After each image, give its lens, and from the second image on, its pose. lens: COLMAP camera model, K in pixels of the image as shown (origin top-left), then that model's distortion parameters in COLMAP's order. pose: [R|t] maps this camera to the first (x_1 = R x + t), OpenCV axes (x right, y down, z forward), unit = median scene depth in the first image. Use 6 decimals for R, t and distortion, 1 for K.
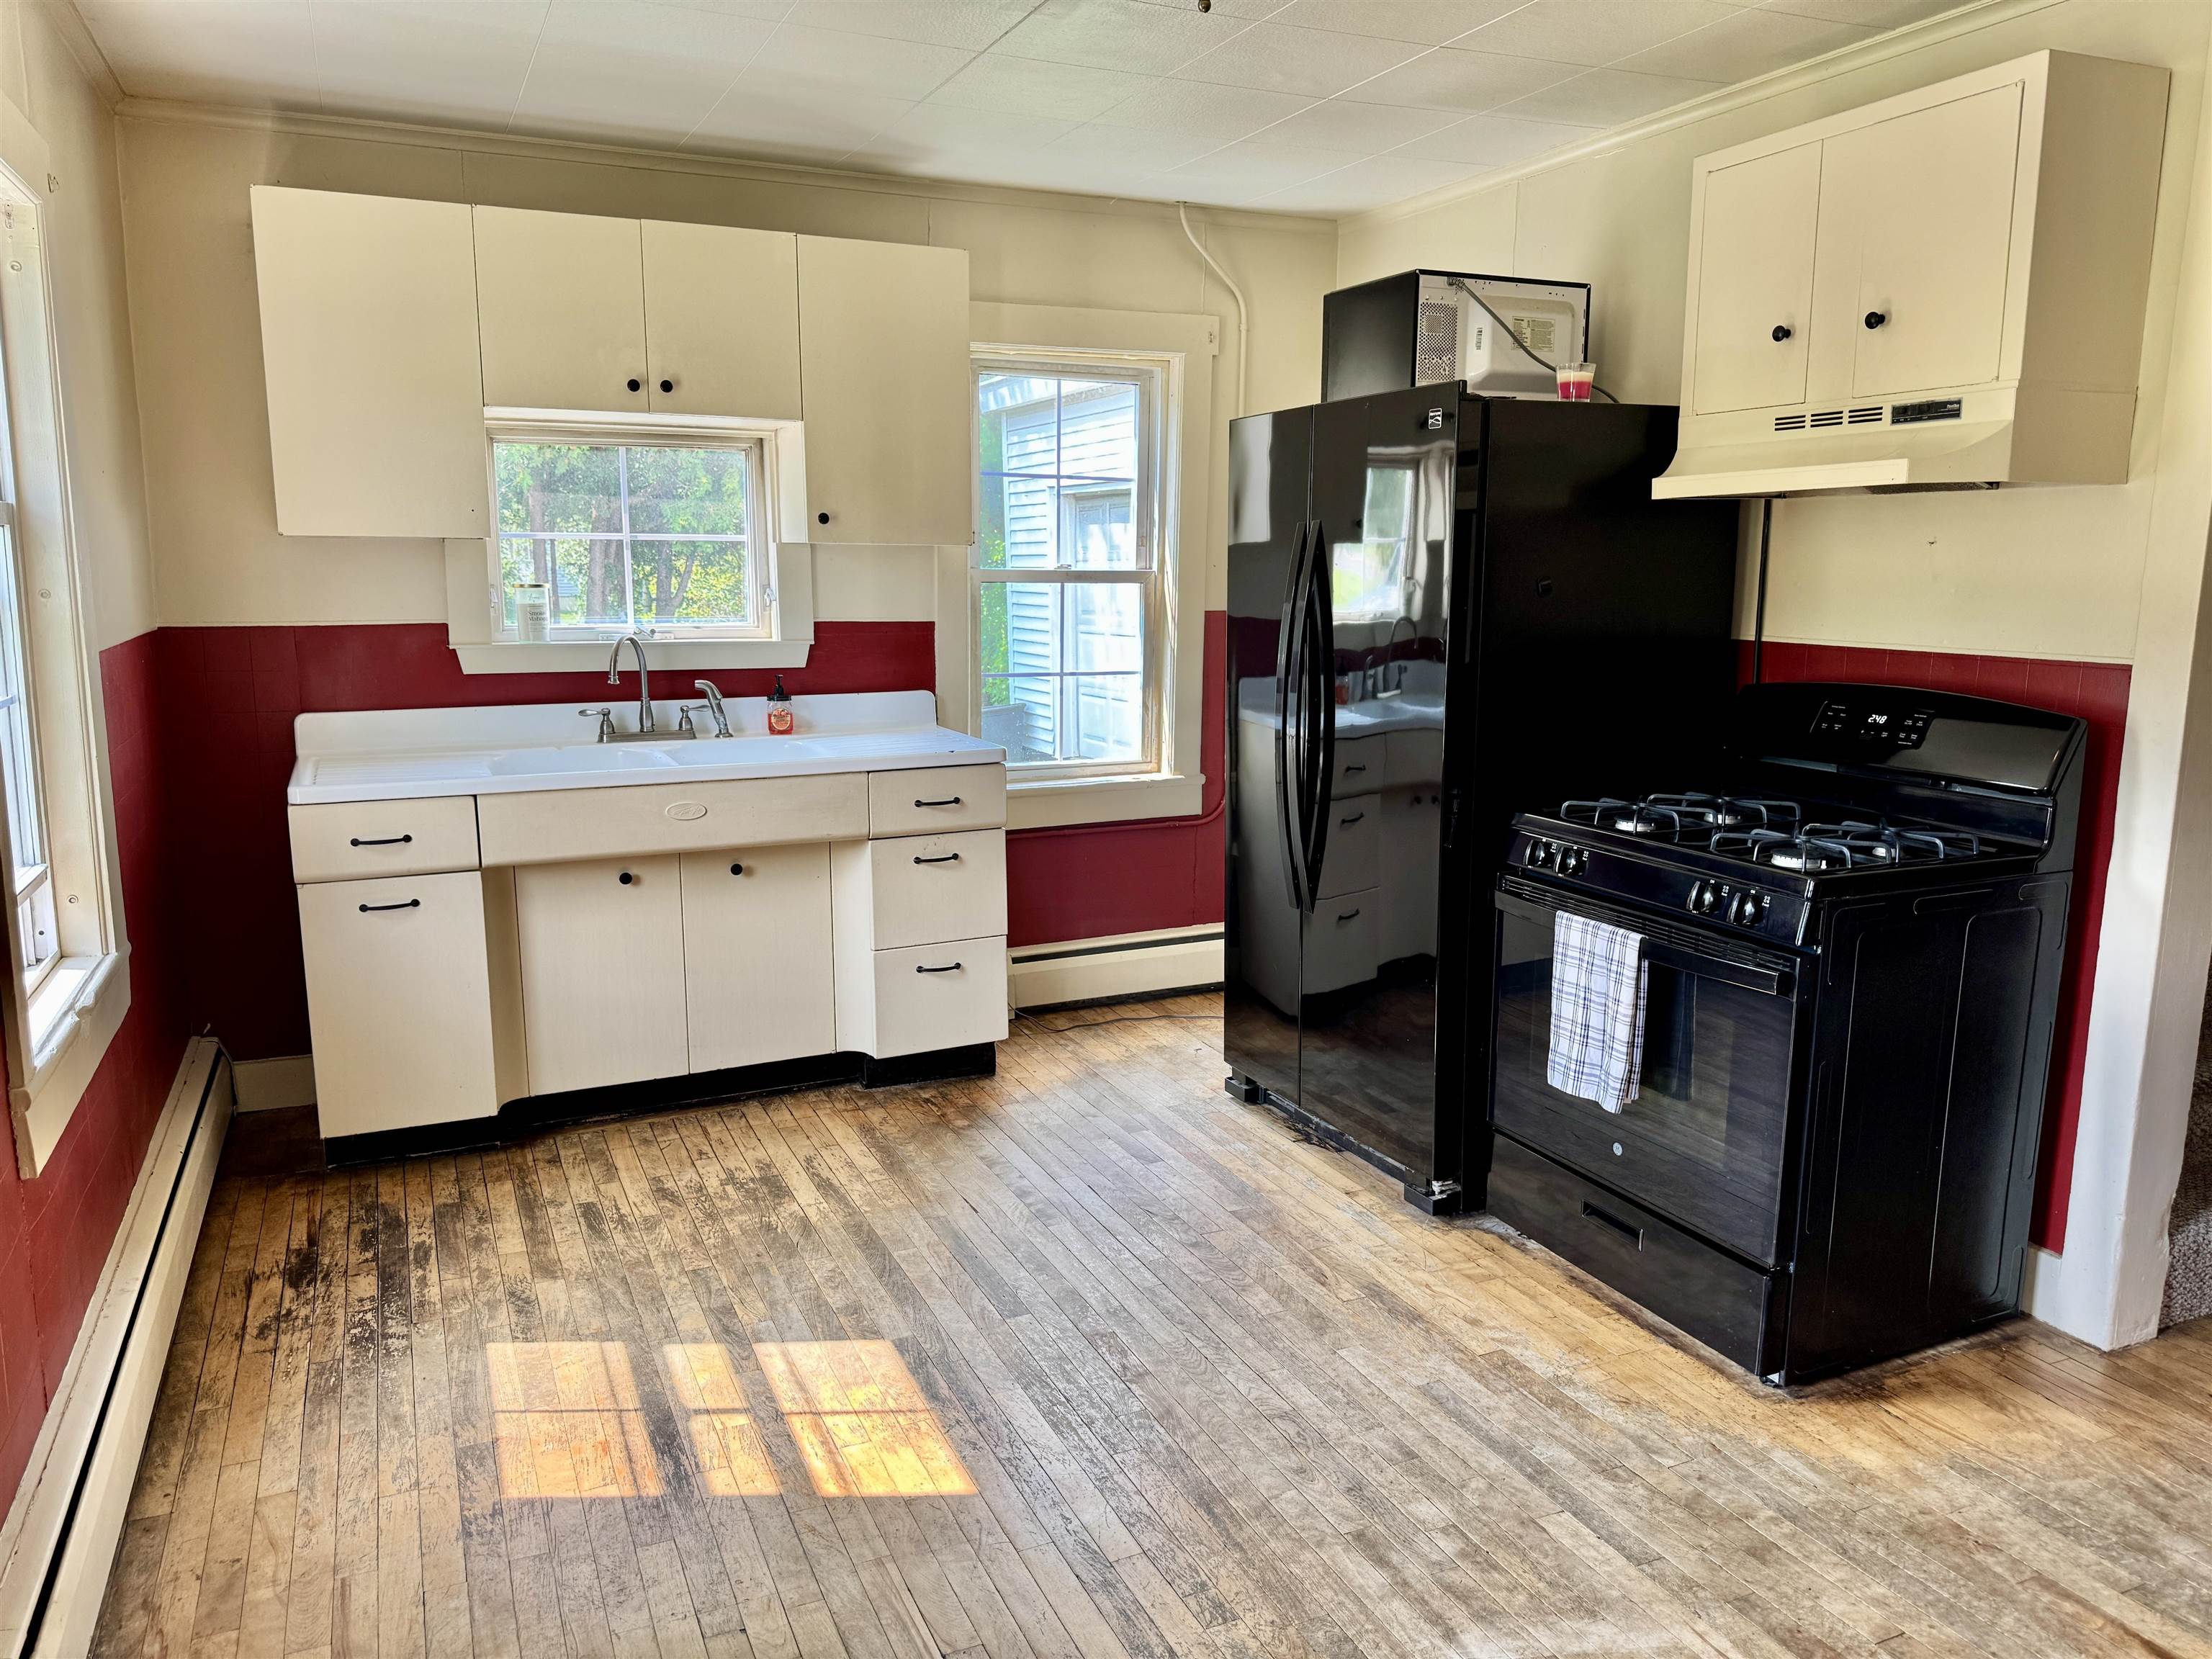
lens RADIAL K [[1569.2, 0, 1099.5], [0, 1569.2, 823.1], [0, 0, 1]] dist [0.047027, -0.057152]
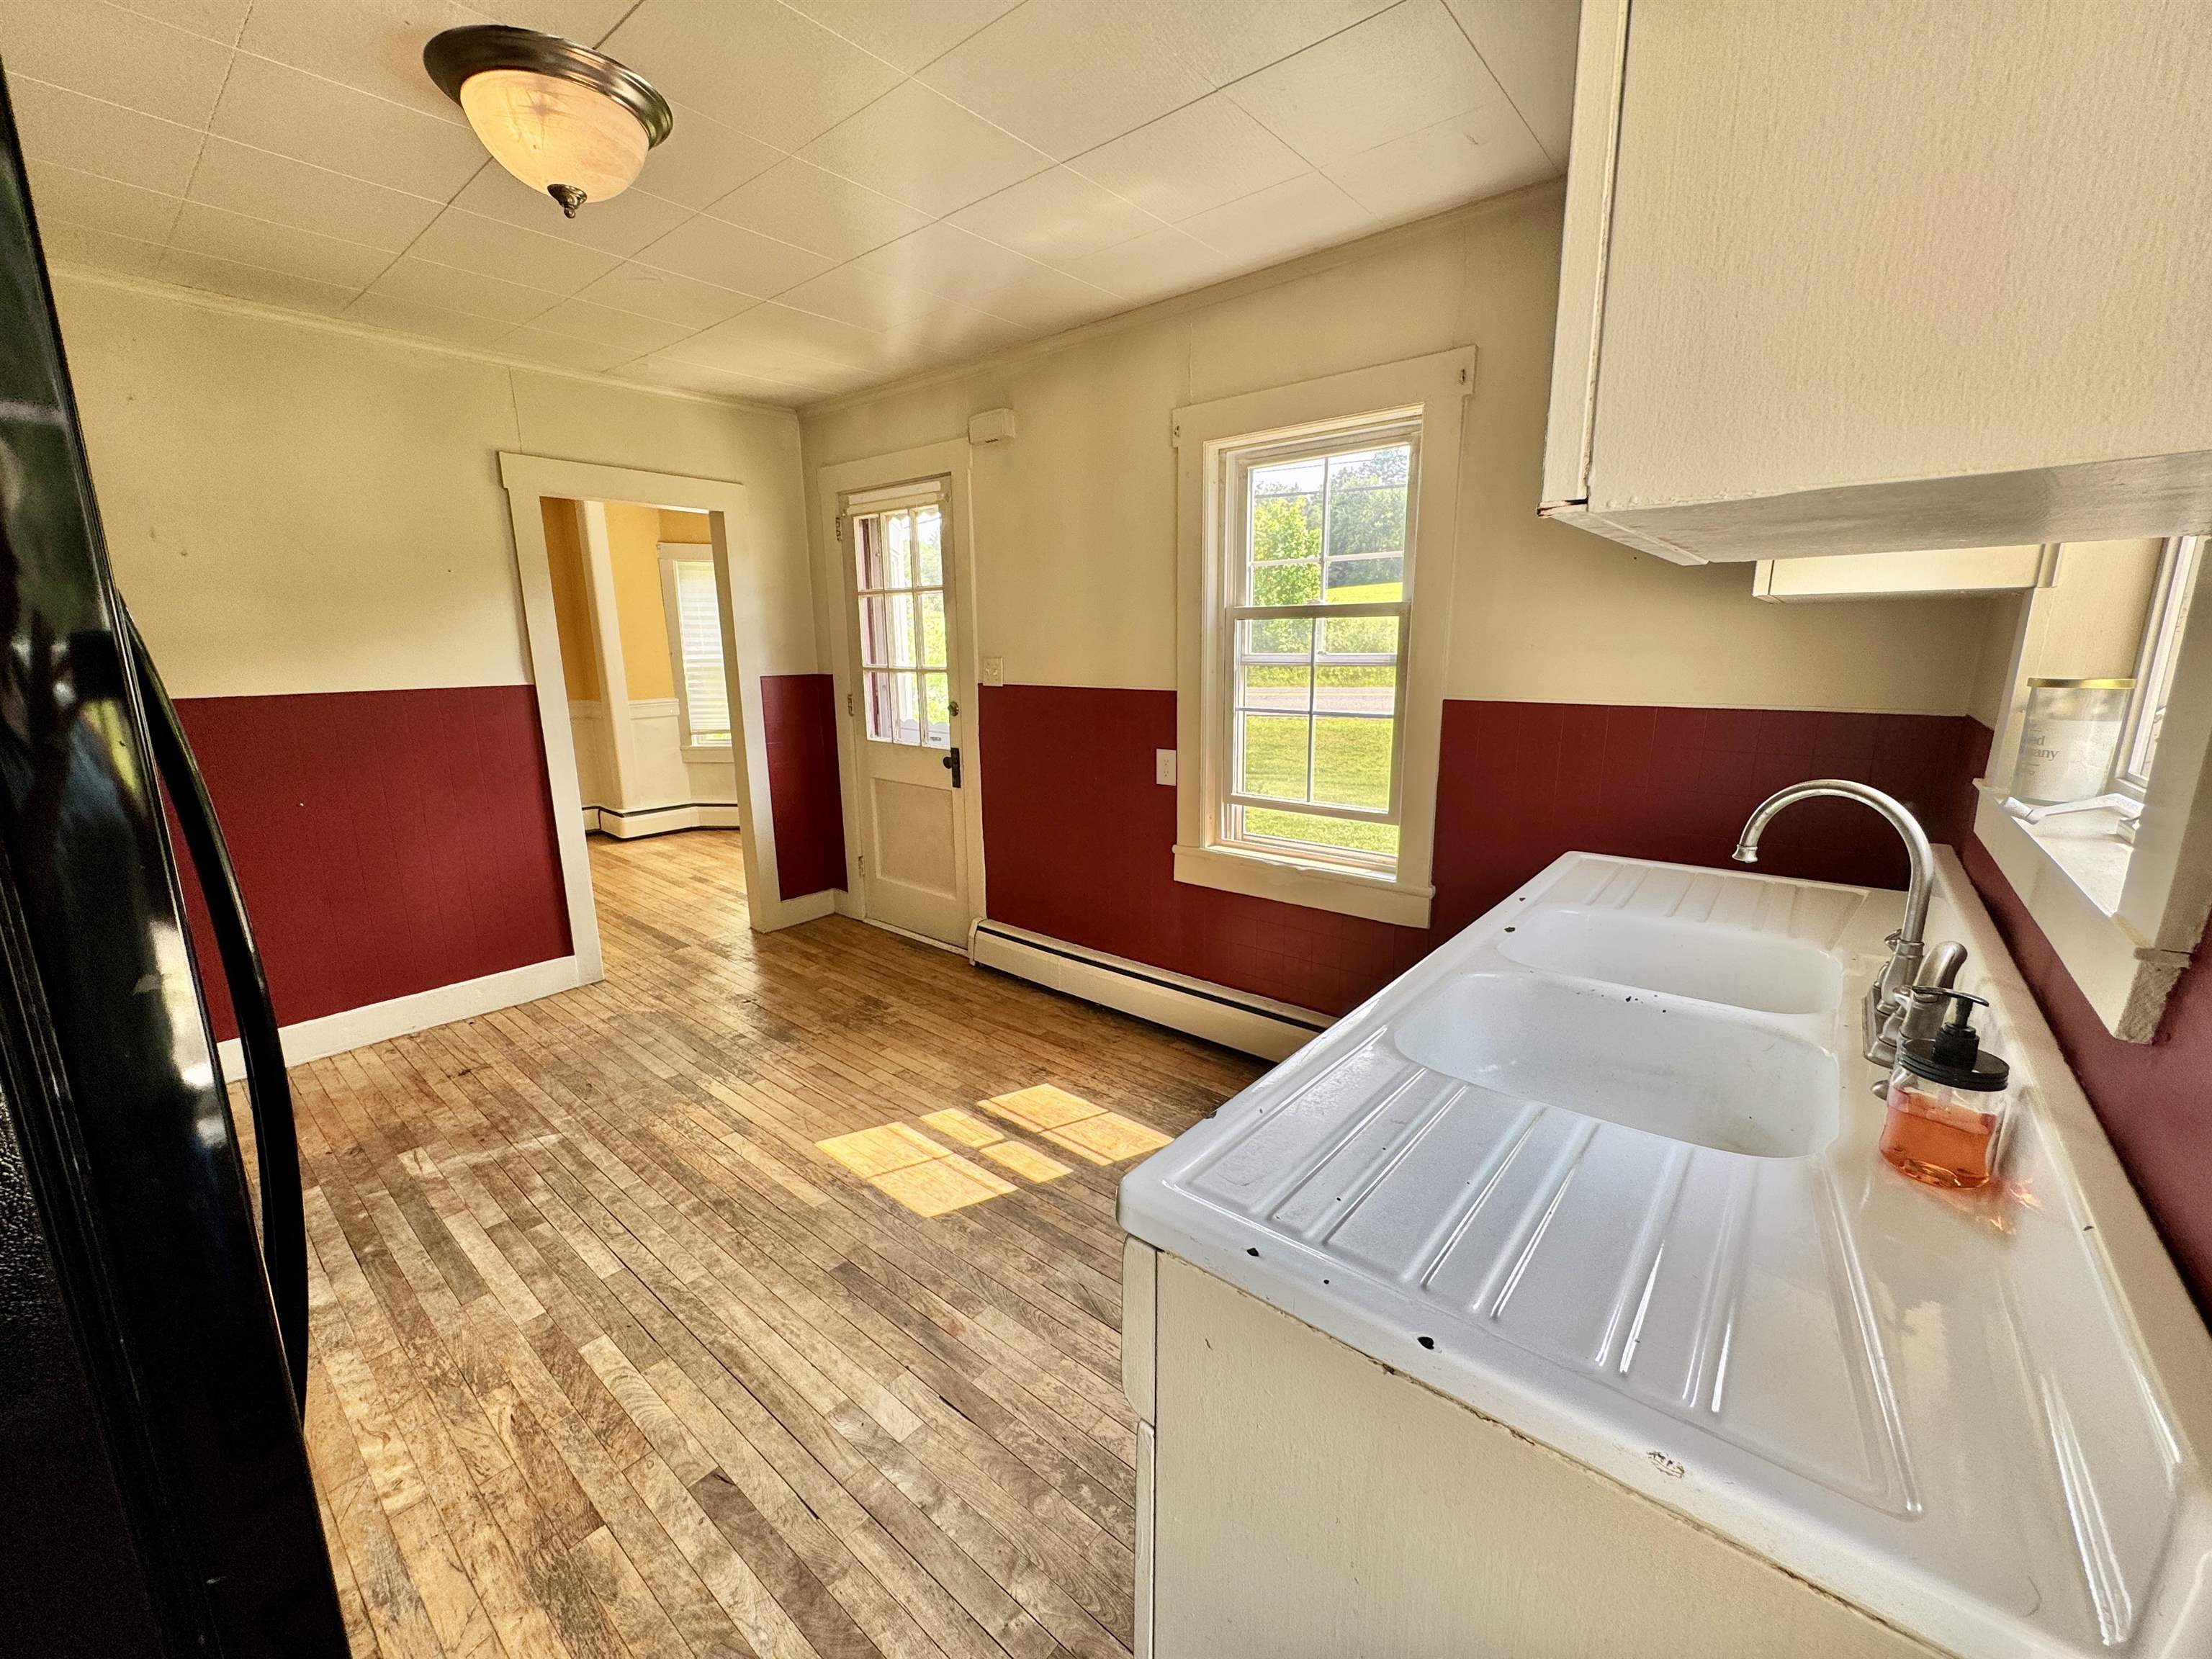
lens RADIAL K [[885.3, 0, 1105.9], [0, 885.3, 828.3], [0, 0, 1]] dist [-0.002528, 0.000678]
pose [[-0.900239, 0.091570, -0.425657, 0.021621], [-0.071913, 0.932934, 0.352792, -0.266565], [0.429415, 0.348208, -0.833279, 1.612270]]
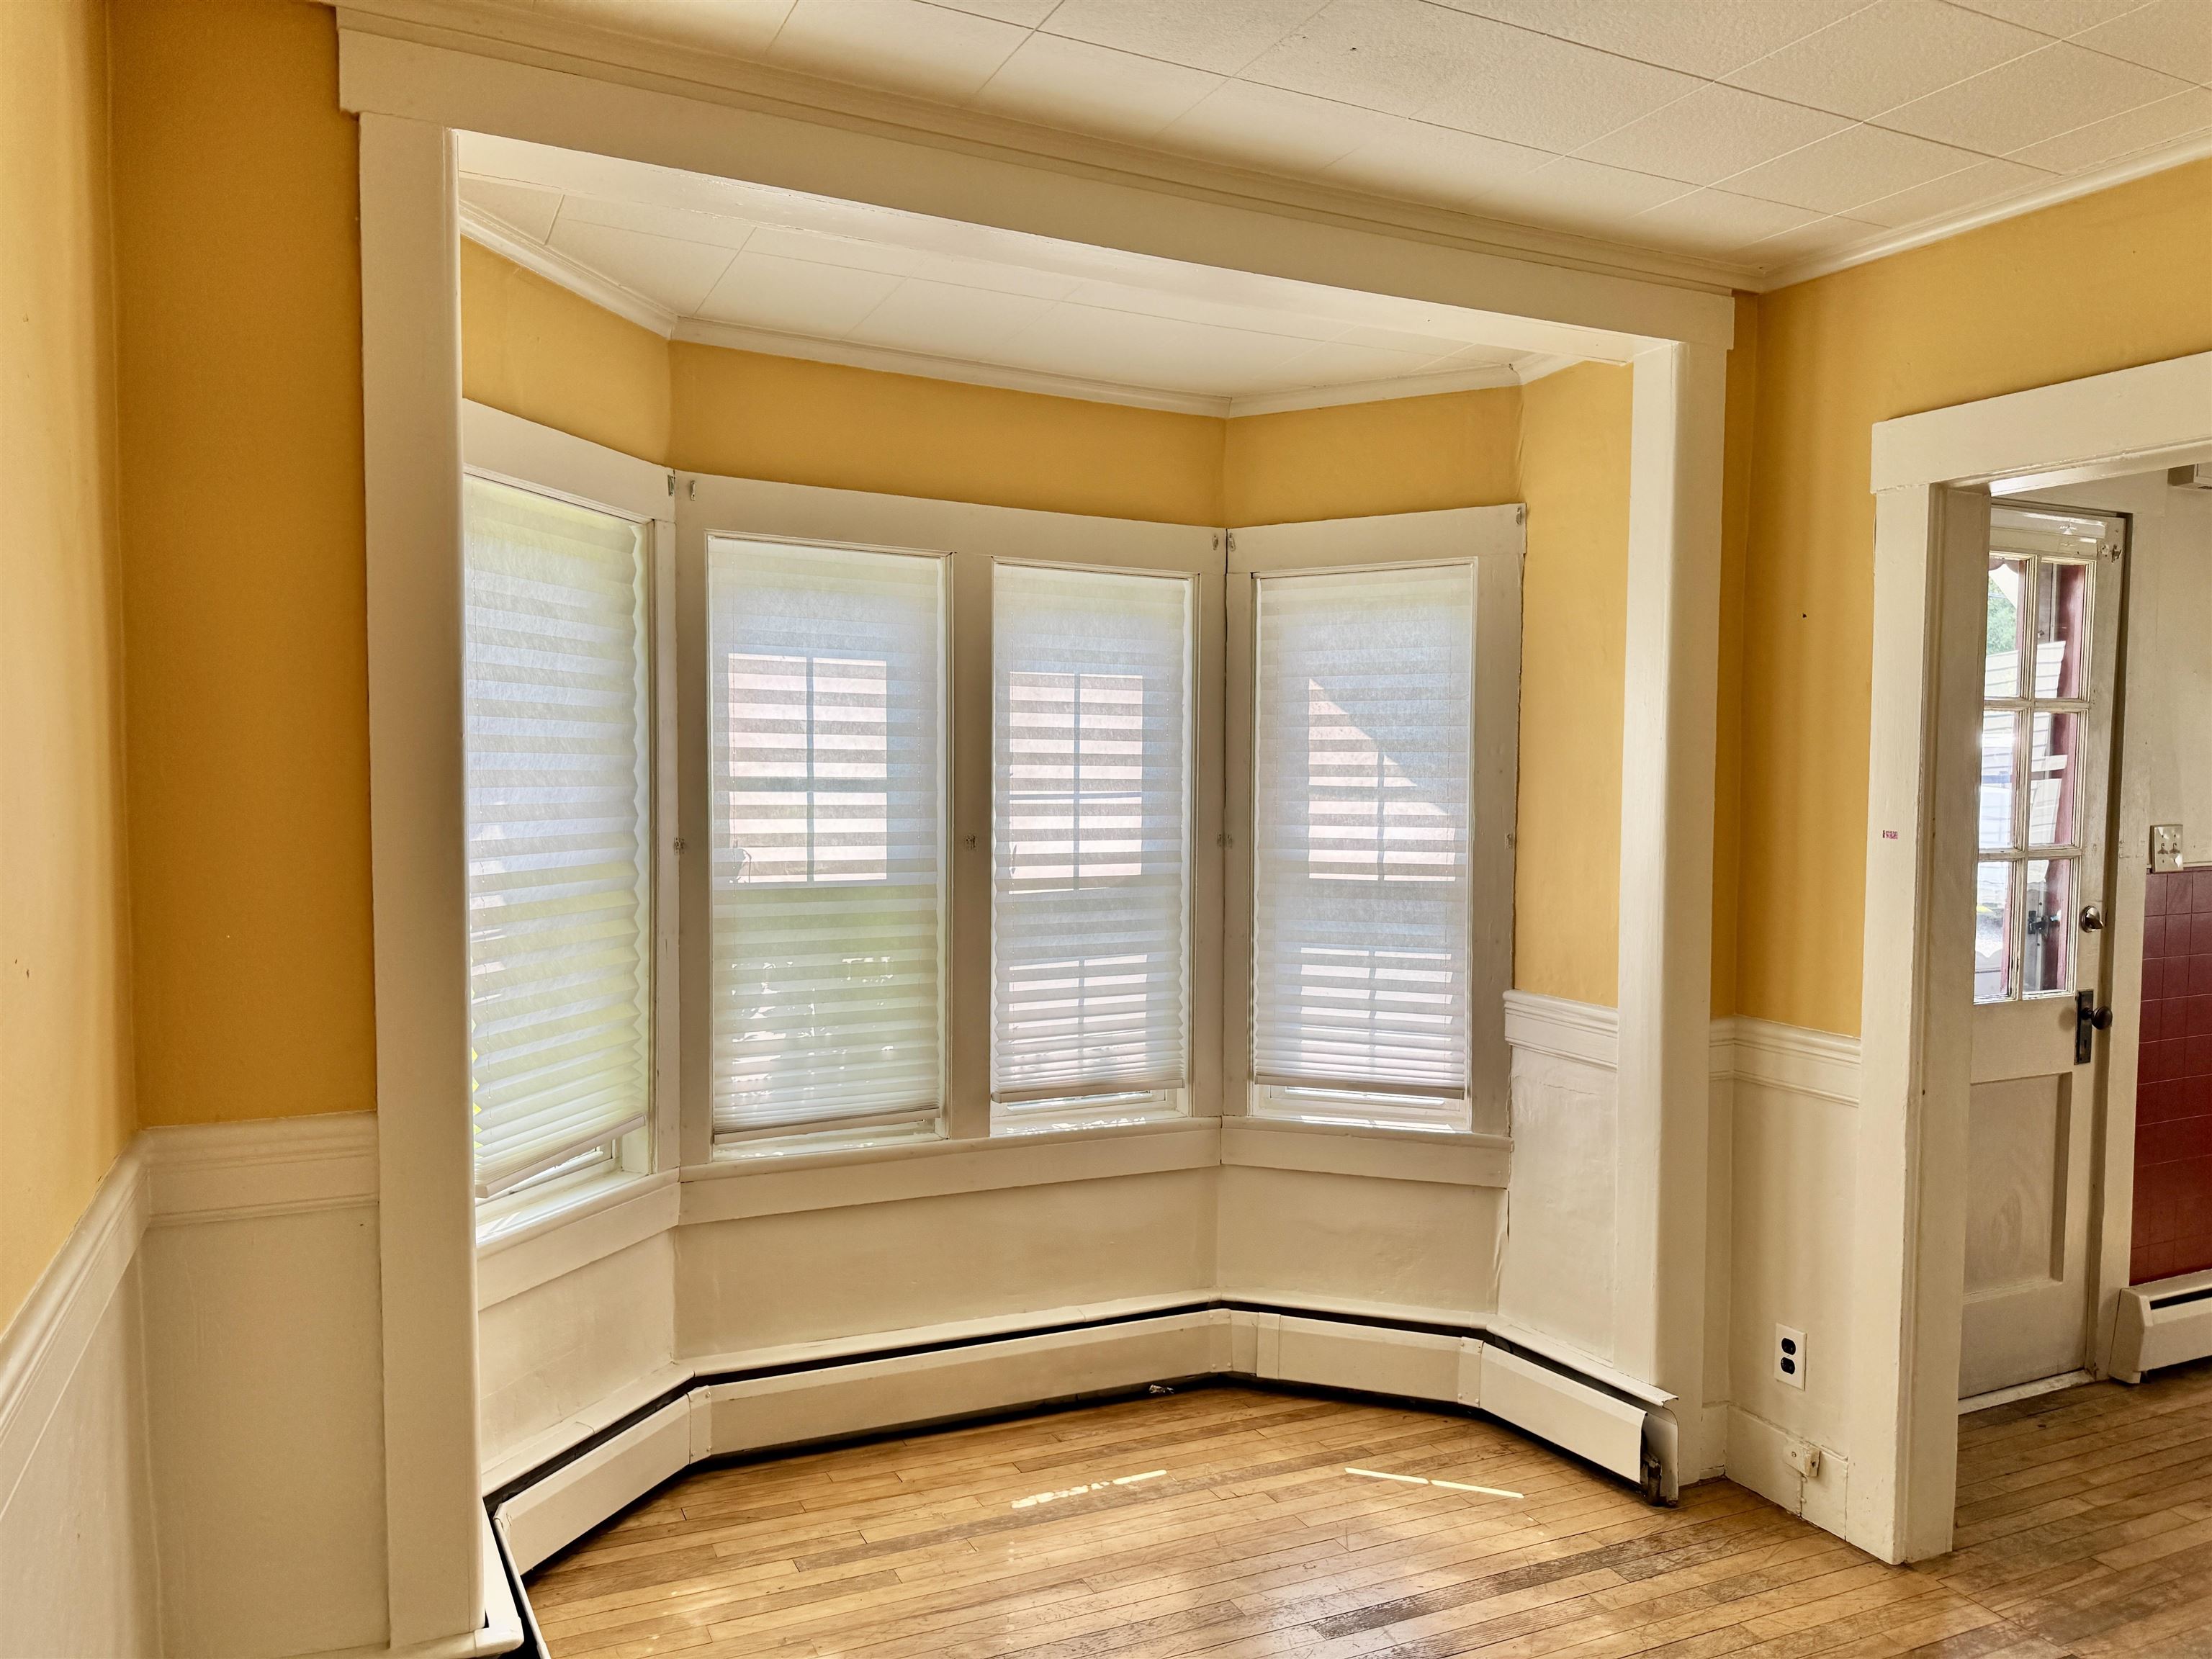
lens RADIAL K [[1569.2, 0, 1072.0], [0, 1569.2, 847.9], [0, 0, 1]] dist [0.047027, -0.057152]
pose [[-0.005330, 0.054800, -0.998483, 0.937364], [-0.171597, 0.983636, 0.054901, 0.062659], [0.985153, 0.171629, 0.004161, -0.476760]]
